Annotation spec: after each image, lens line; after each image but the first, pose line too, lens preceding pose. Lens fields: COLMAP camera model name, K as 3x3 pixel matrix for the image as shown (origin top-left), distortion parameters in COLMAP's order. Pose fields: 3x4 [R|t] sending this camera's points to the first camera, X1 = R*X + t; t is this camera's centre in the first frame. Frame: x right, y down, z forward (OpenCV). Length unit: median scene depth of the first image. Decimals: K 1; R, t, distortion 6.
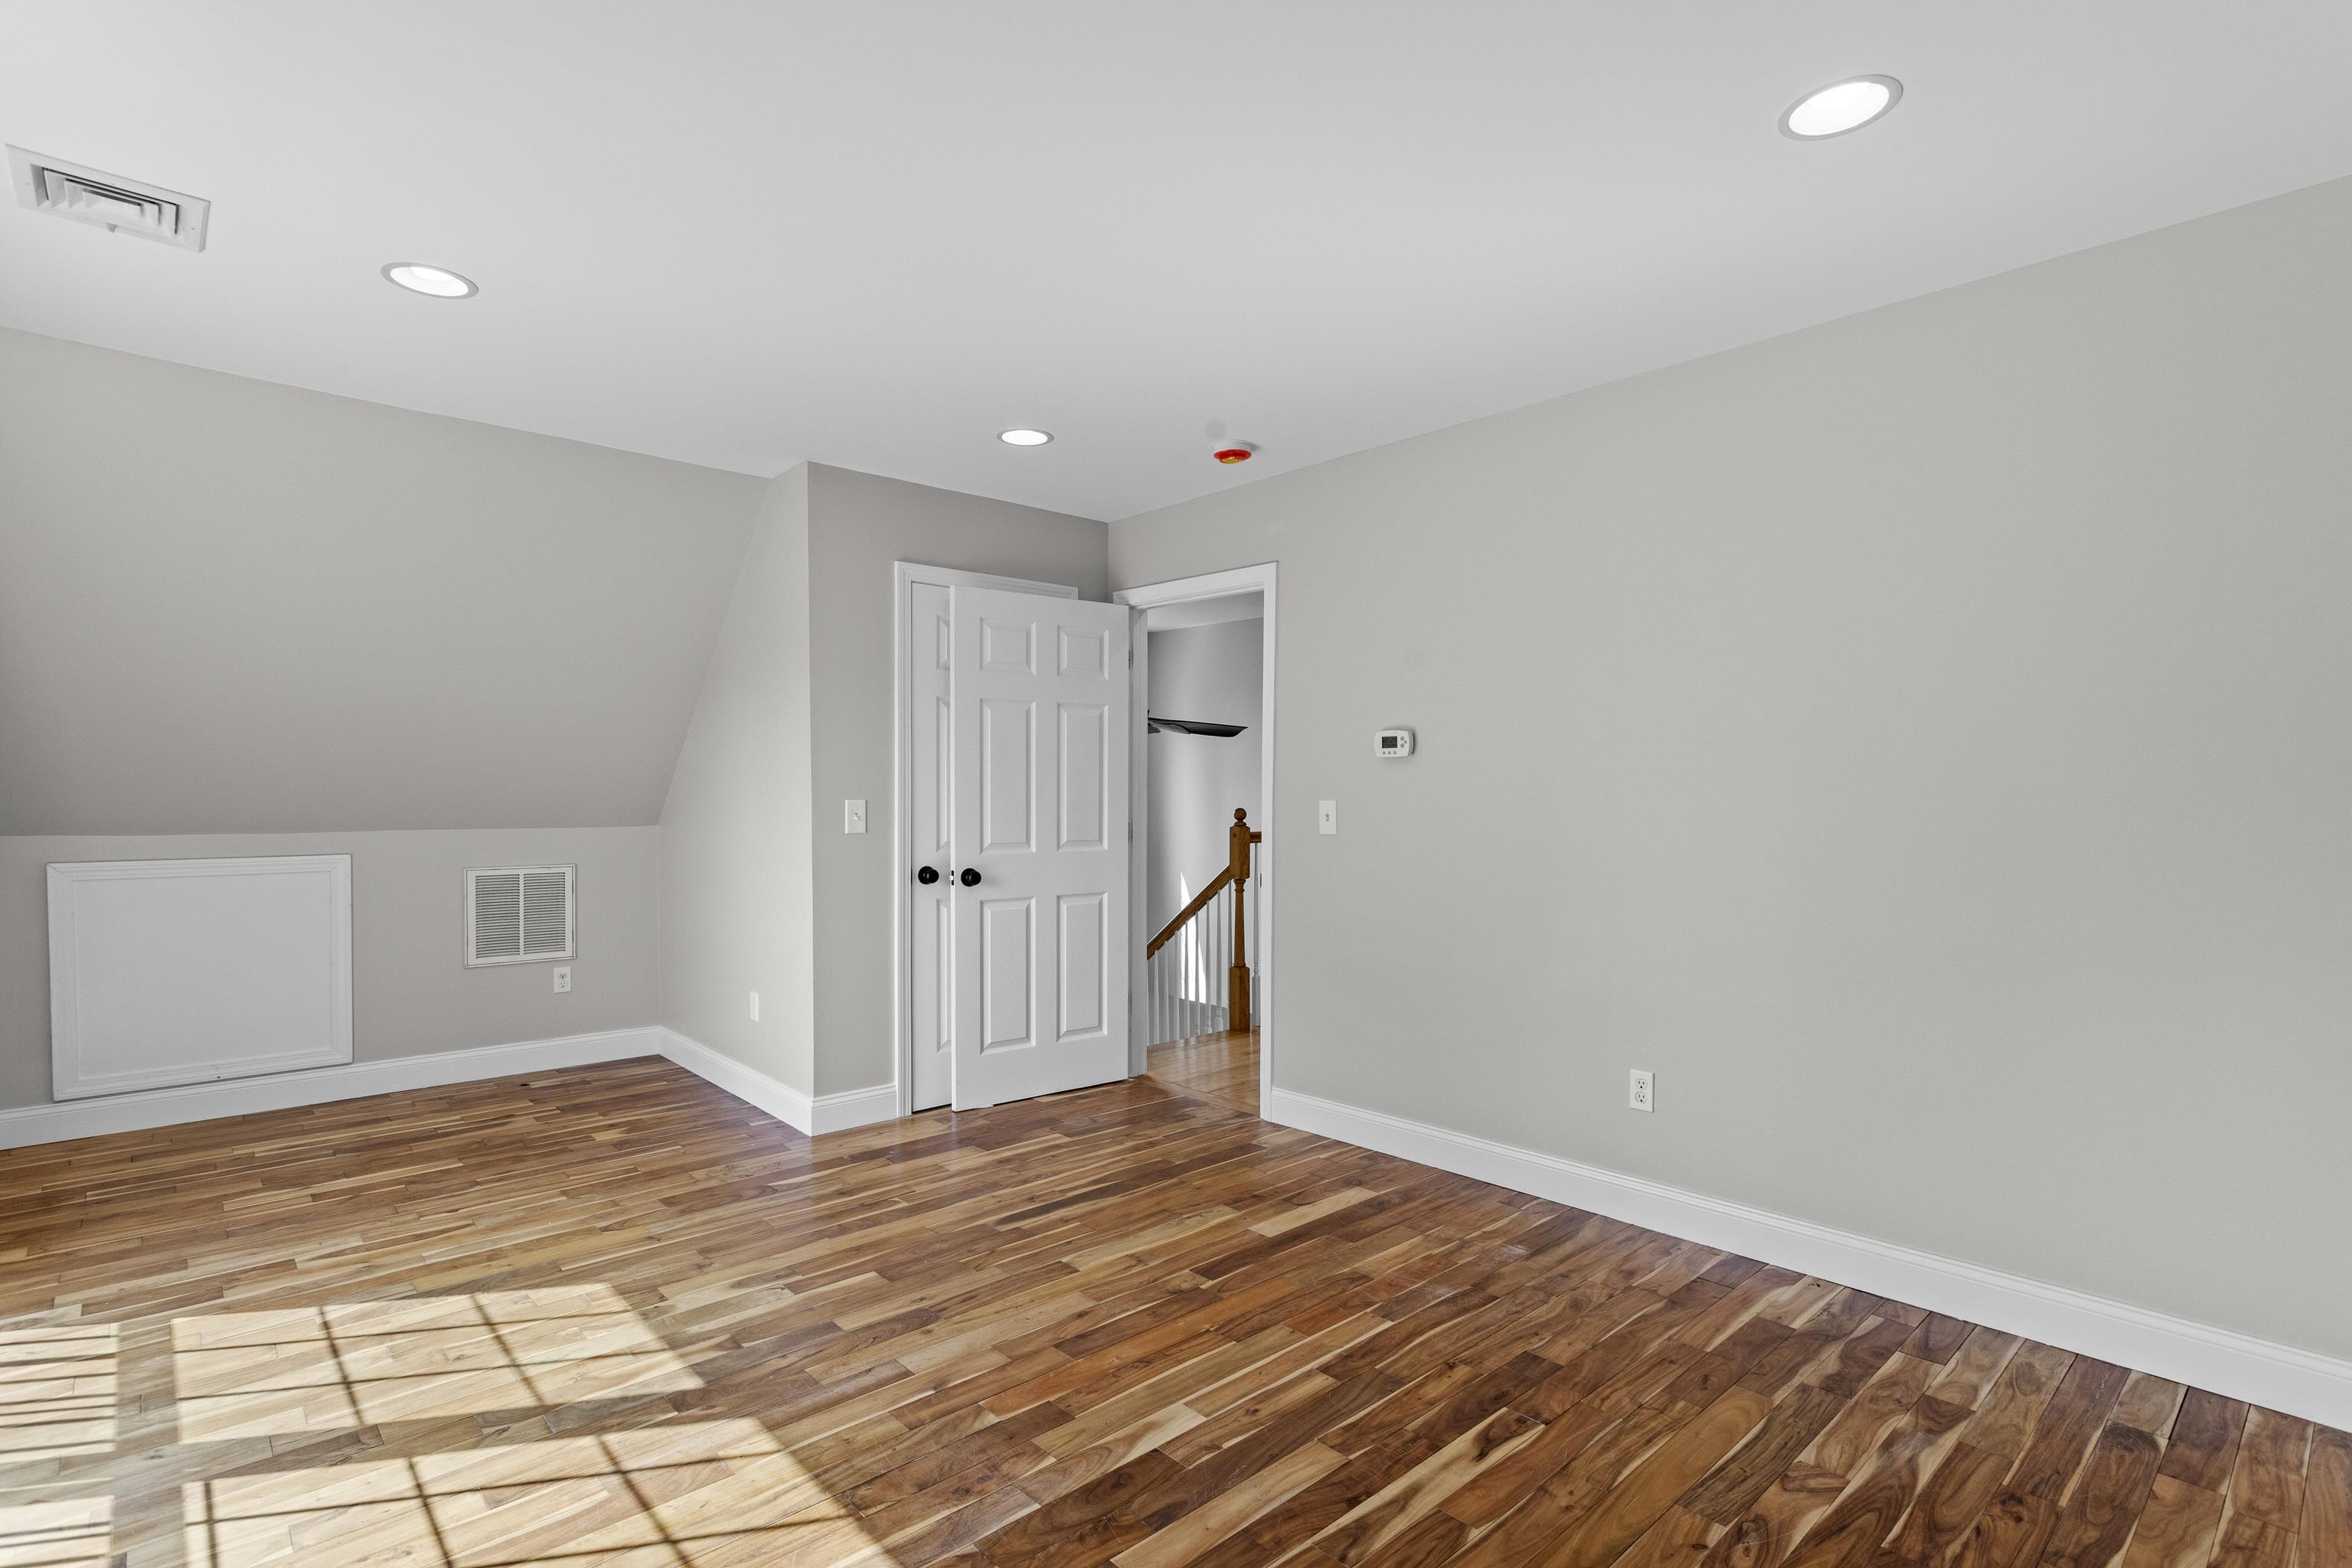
lens RADIAL K [[1116.5, 0, 1192.9], [0, 1116.5, 796.2], [0, 0, 1]] dist [-0.000727, 0.001596]
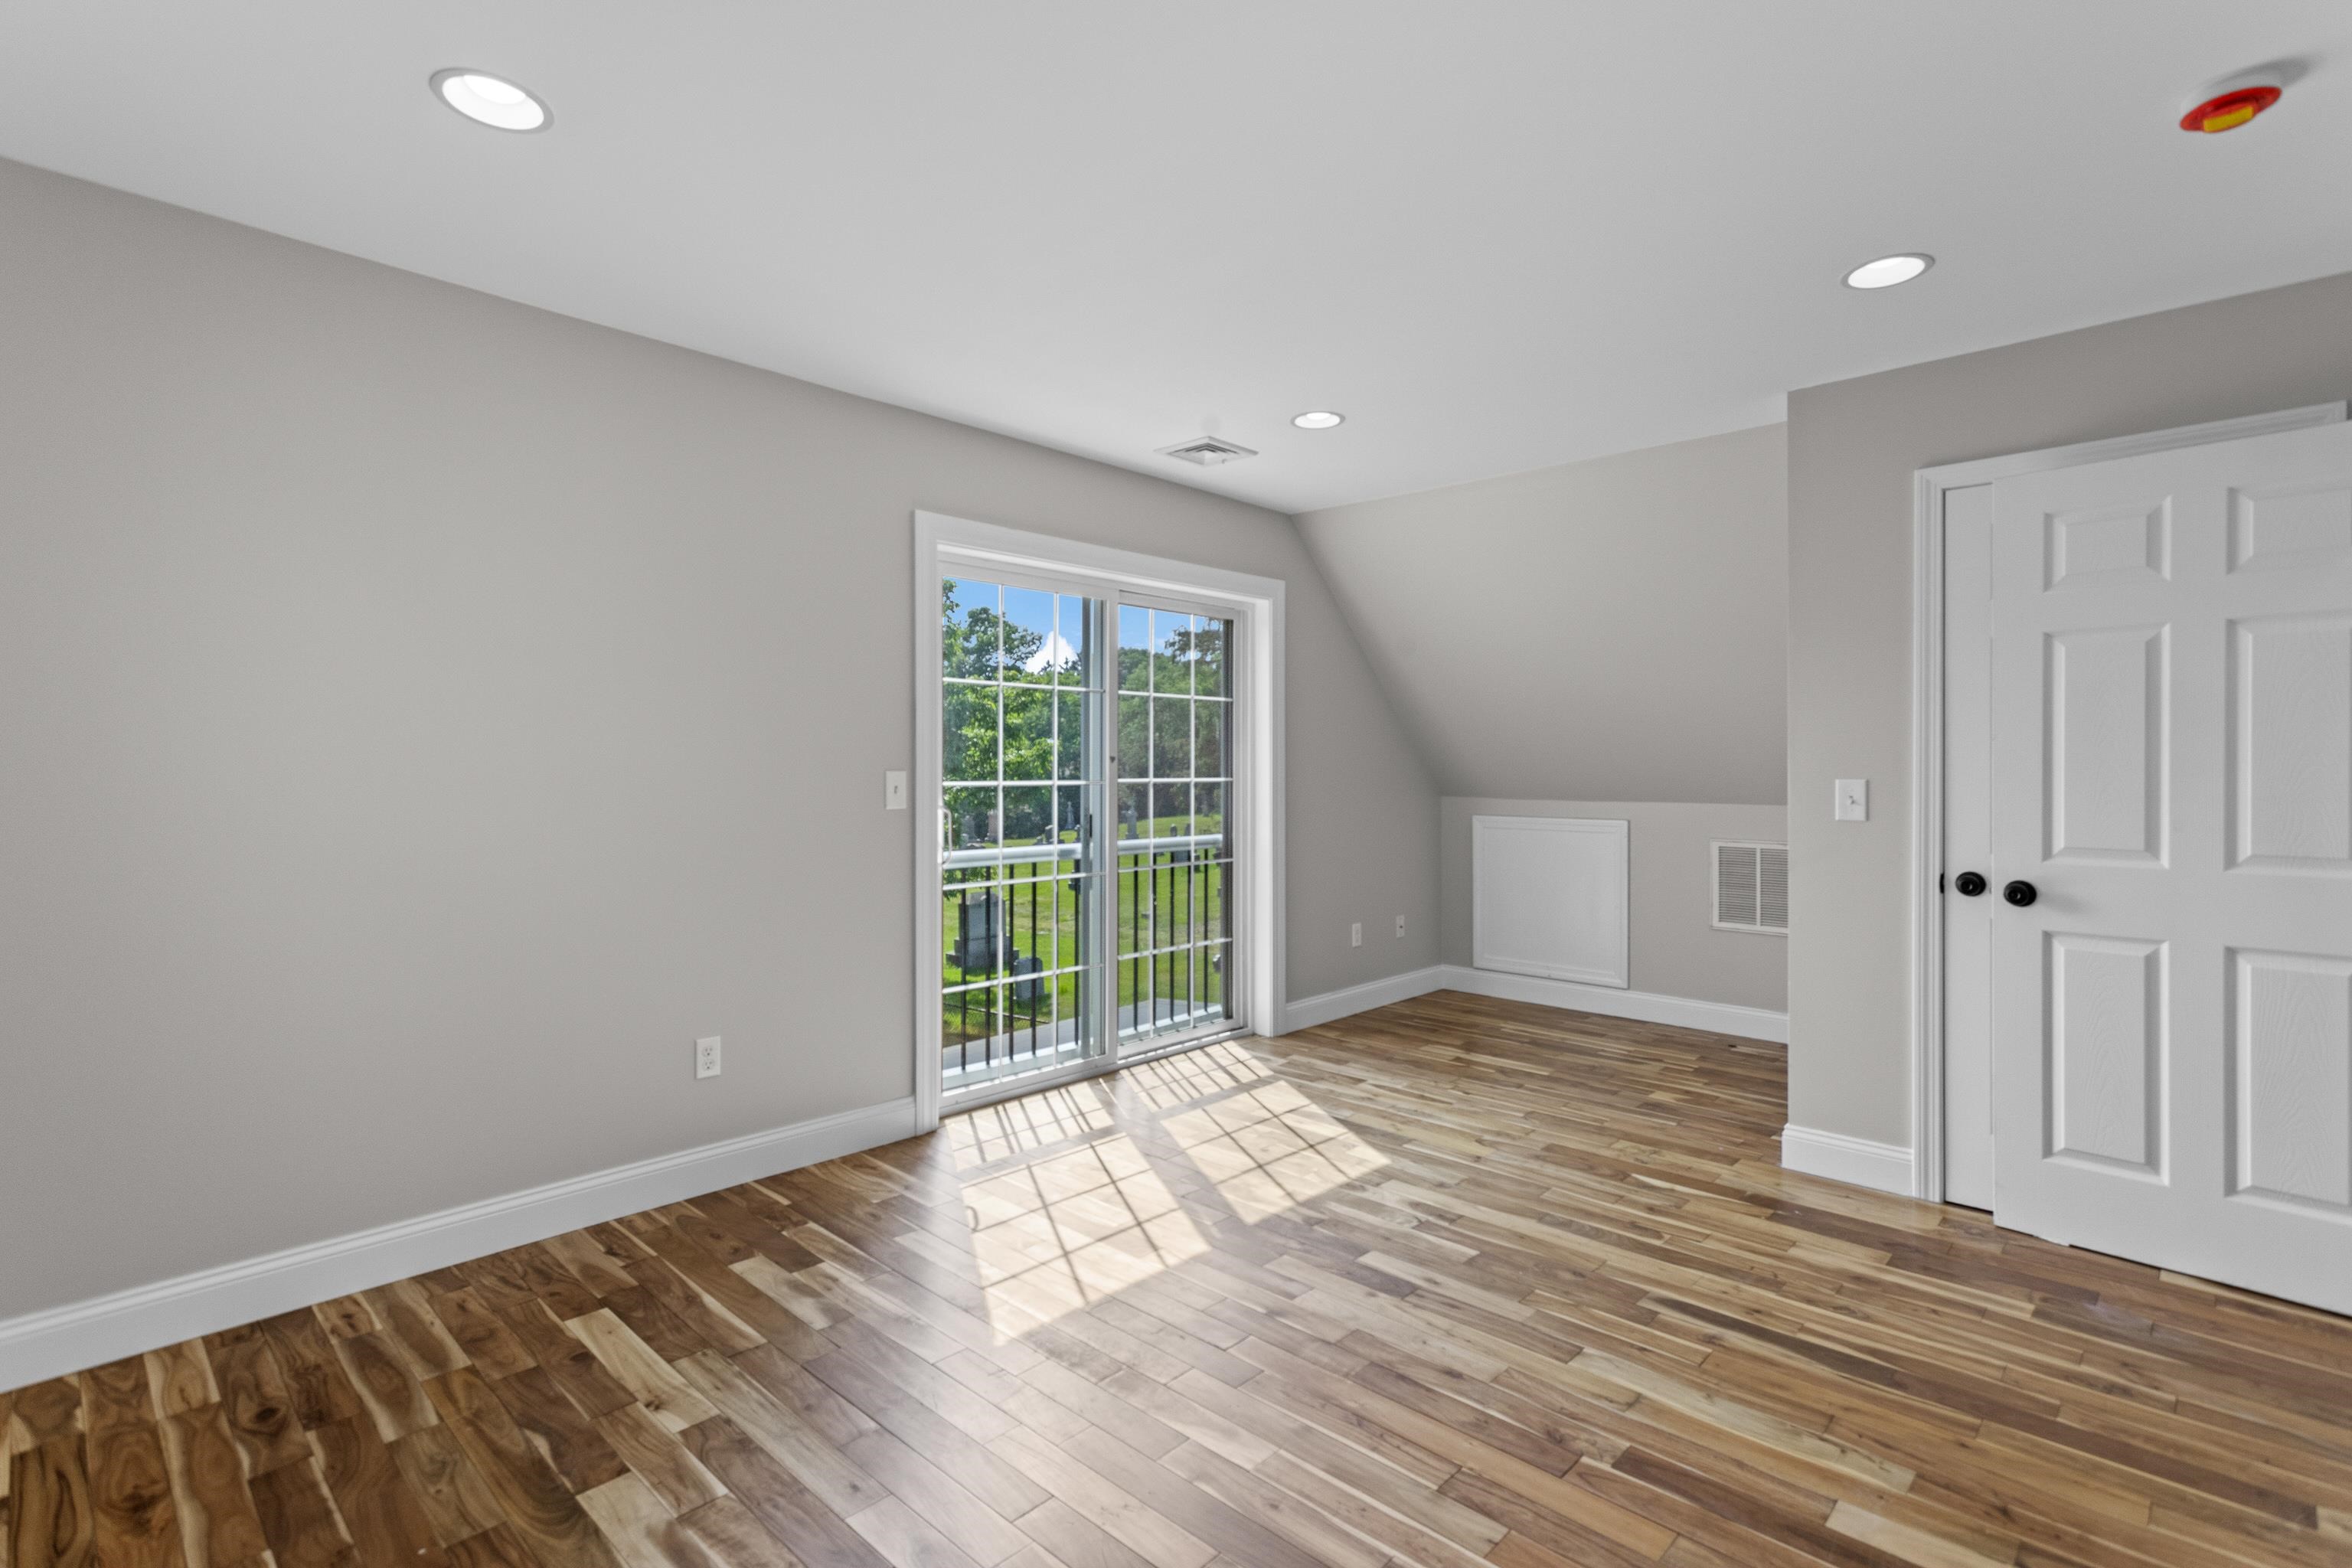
lens RADIAL K [[1116.5, 0, 1203.2], [0, 1116.5, 769.2], [0, 0, 1]] dist [-0.000727, 0.001596]
pose [[0.073516, -0.000175, -0.997294, 0.647430], [-0.007292, 0.999973, -0.000713, -0.000016], [0.997267, 0.007324, 0.073513, 0.643890]]
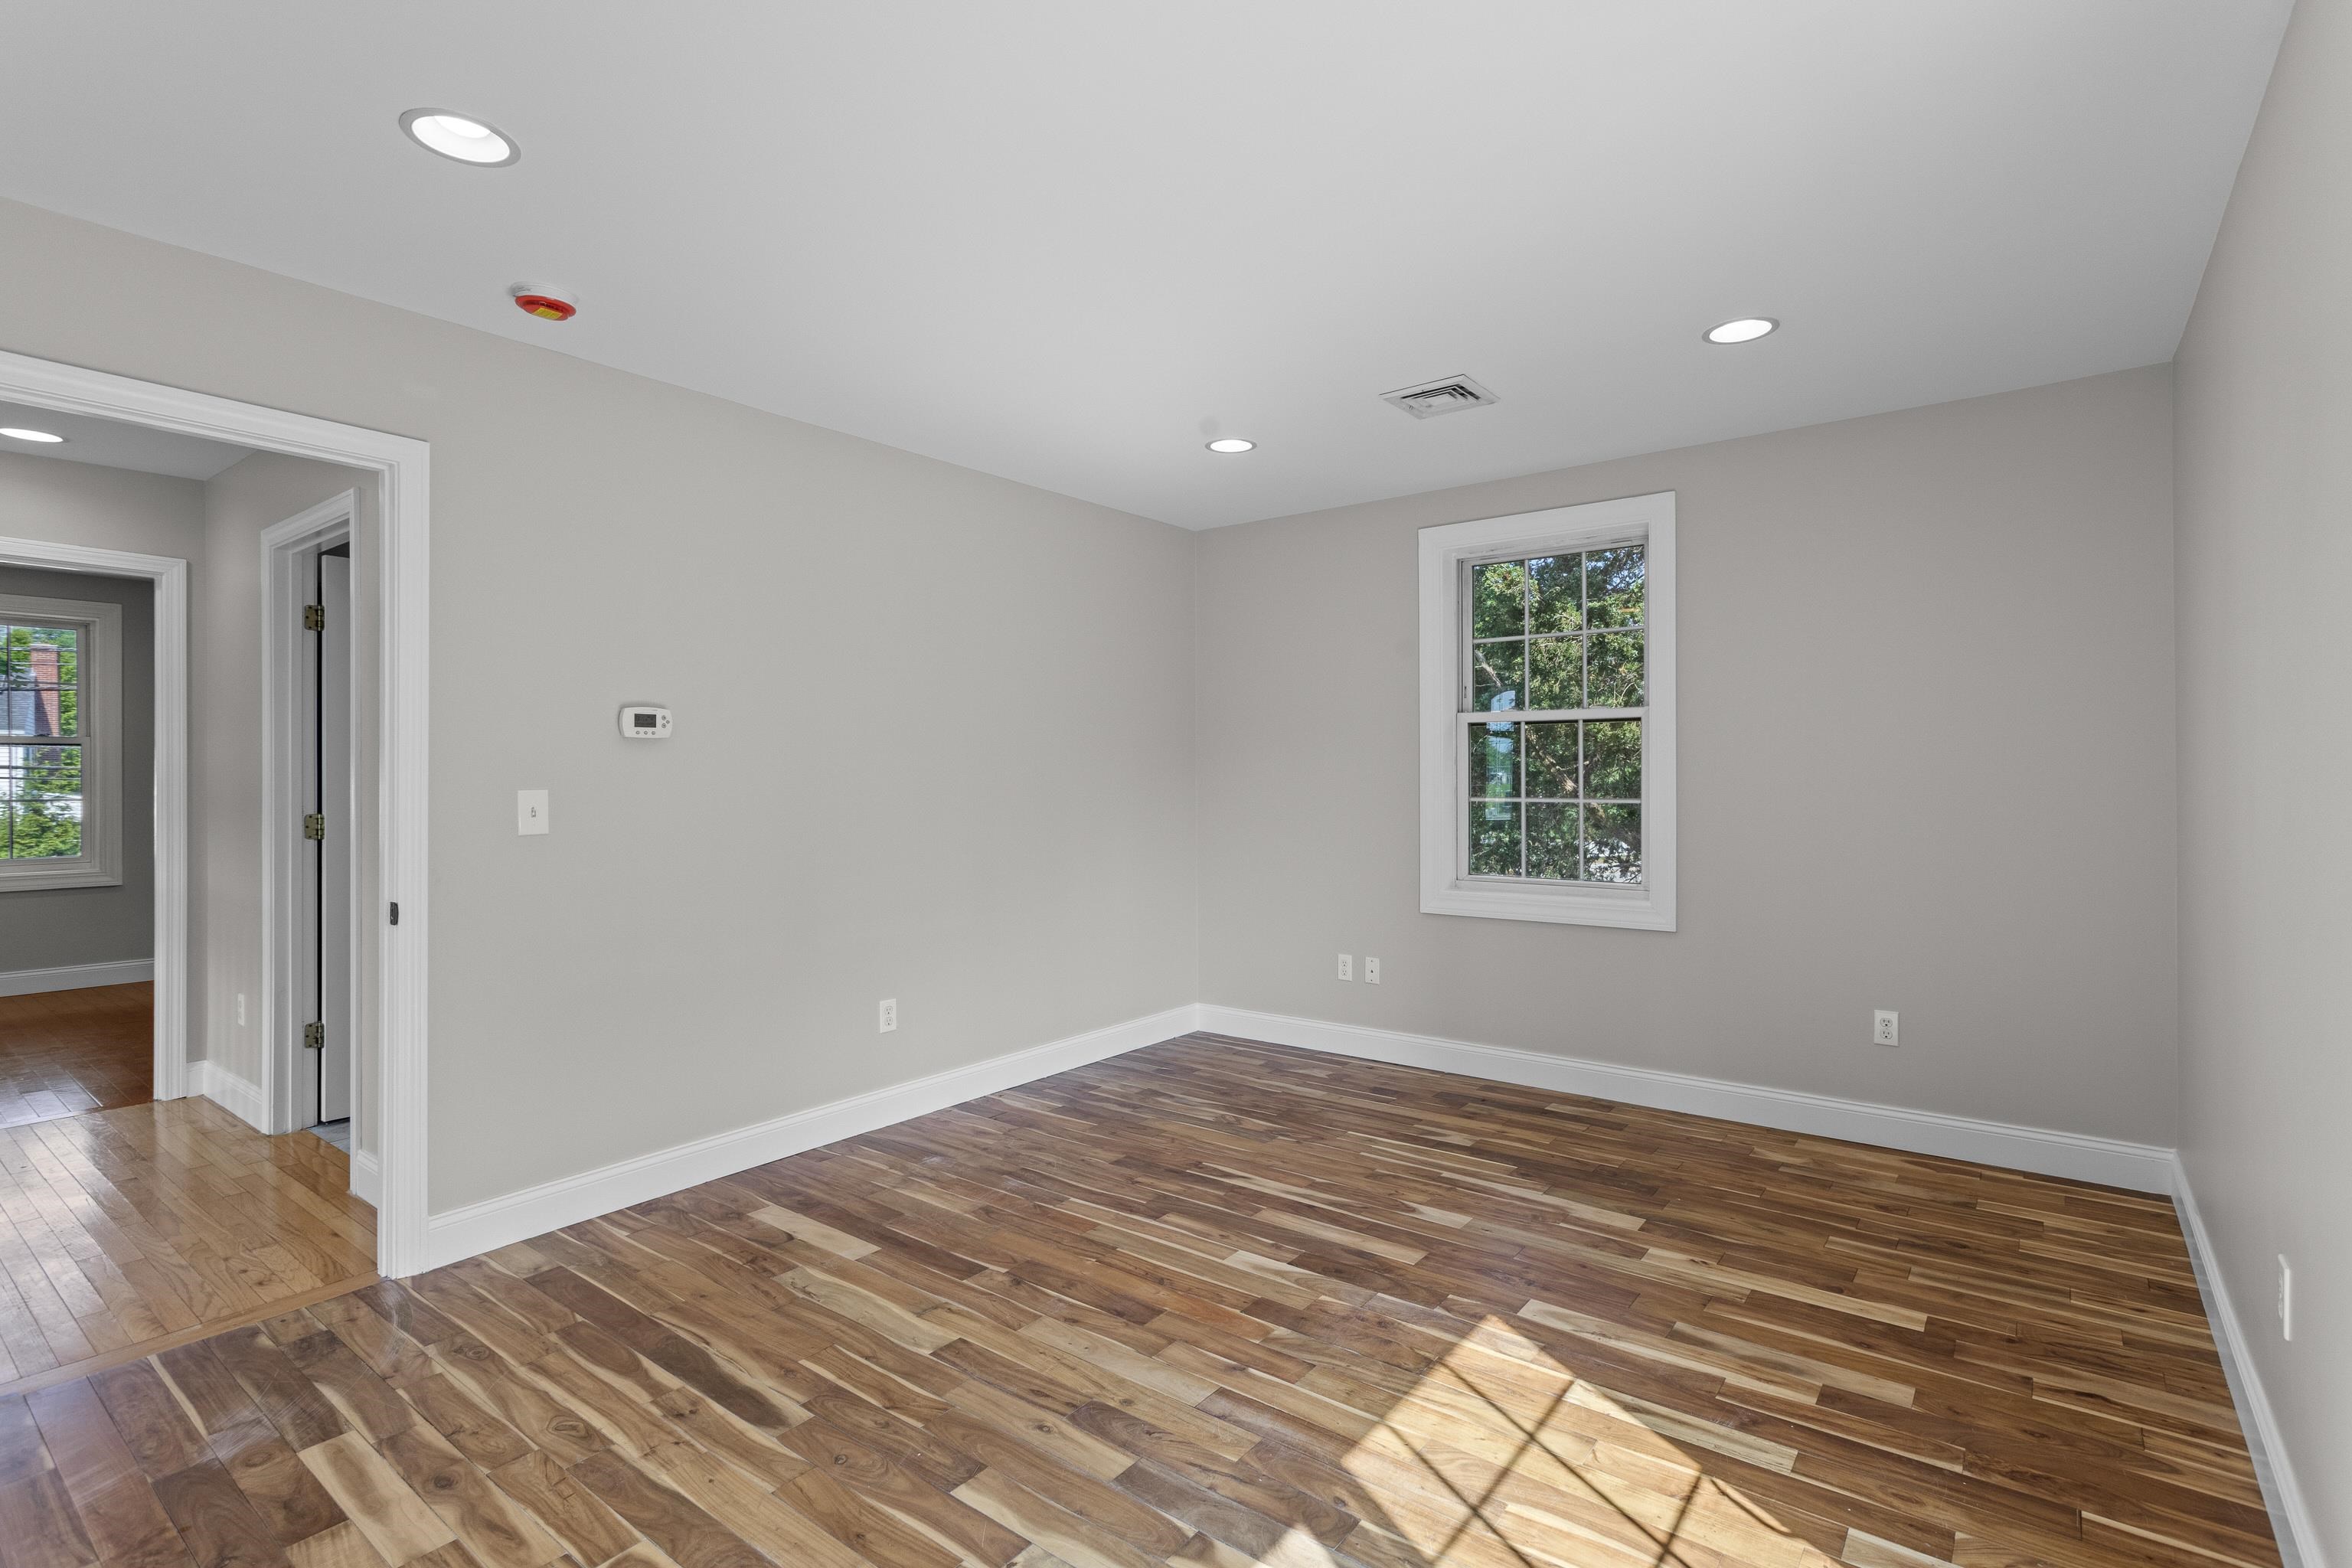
lens RADIAL K [[1116.5, 0, 1163.6], [0, 1116.5, 772.7], [0, 0, 1]] dist [-0.000727, 0.001596]
pose [[-0.141718, 0.001335, 0.989906, -0.920728], [0.011652, 0.999932, 0.000319, -0.005002], [-0.989839, 0.011580, -0.141724, 0.914283]]
